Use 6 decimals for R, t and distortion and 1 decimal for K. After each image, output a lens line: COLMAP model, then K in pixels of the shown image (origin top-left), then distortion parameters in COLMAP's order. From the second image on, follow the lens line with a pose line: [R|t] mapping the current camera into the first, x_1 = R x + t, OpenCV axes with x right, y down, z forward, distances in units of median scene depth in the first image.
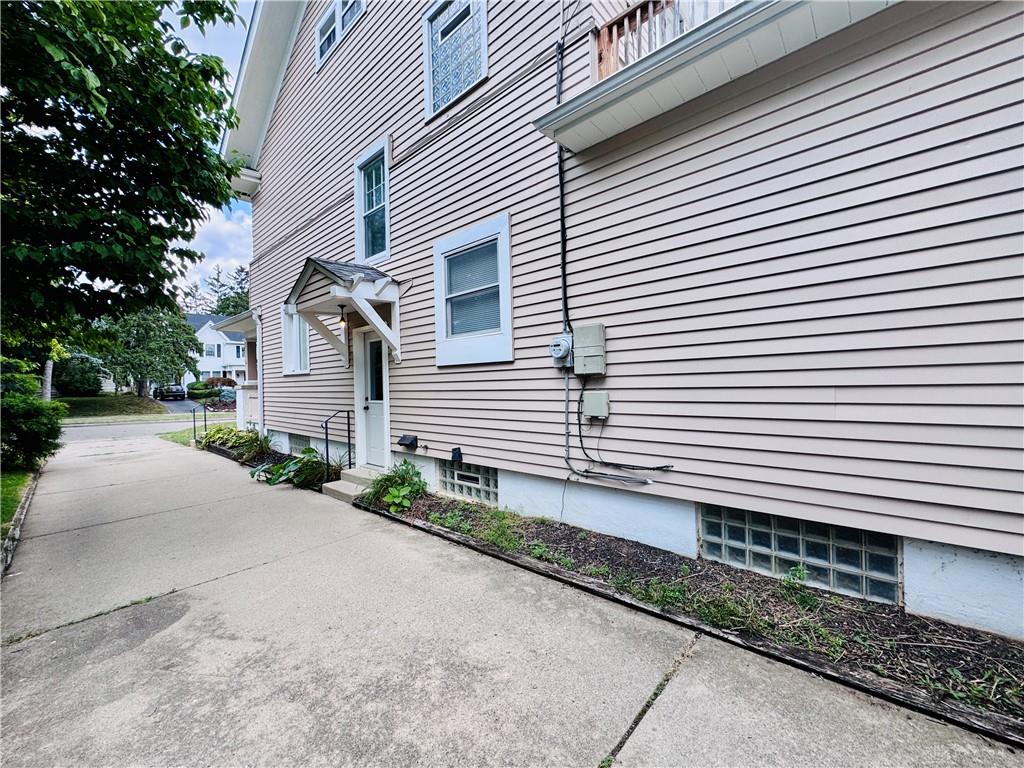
lens RADIAL K [[406.0, 0, 512.4], [0, 406.0, 386.5], [0, 0, 1]] dist [-0.003081, -0.000070]
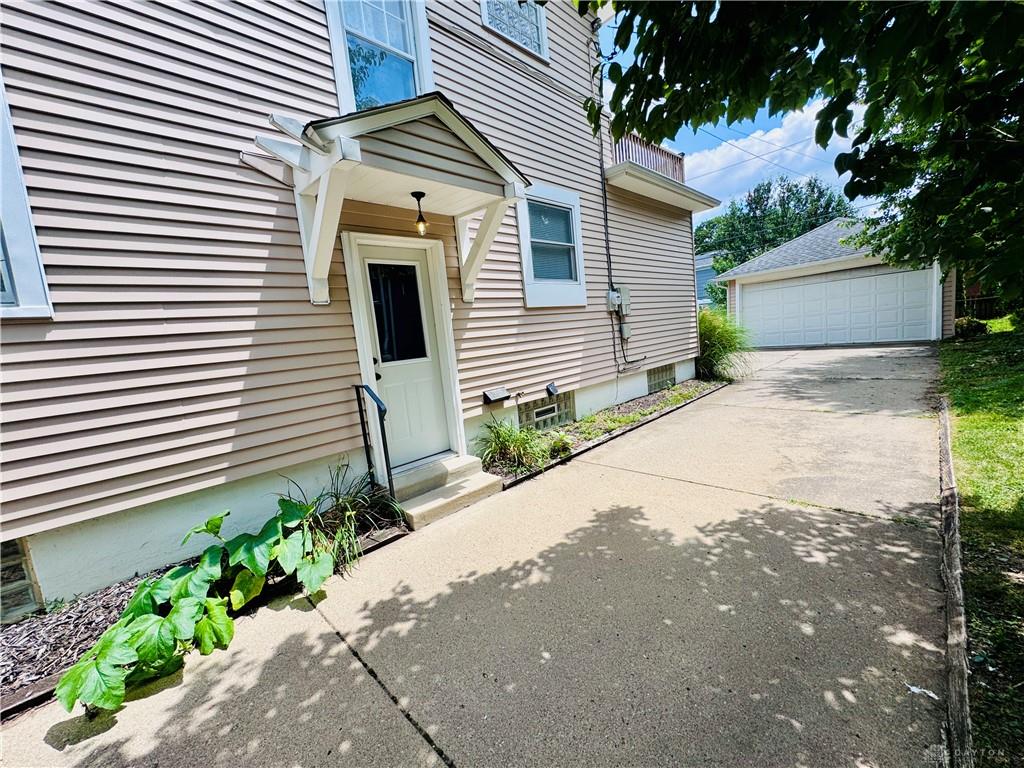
lens RADIAL K [[406.0, 0, 512.0], [0, 406.0, 381.9], [0, 0, 1]] dist [-0.003081, -0.000070]
pose [[0.070010, -0.090083, 0.993471, -1.286827], [0.111997, 0.990327, 0.081905, 0.046953], [-0.991239, 0.105532, 0.079422, 1.059925]]
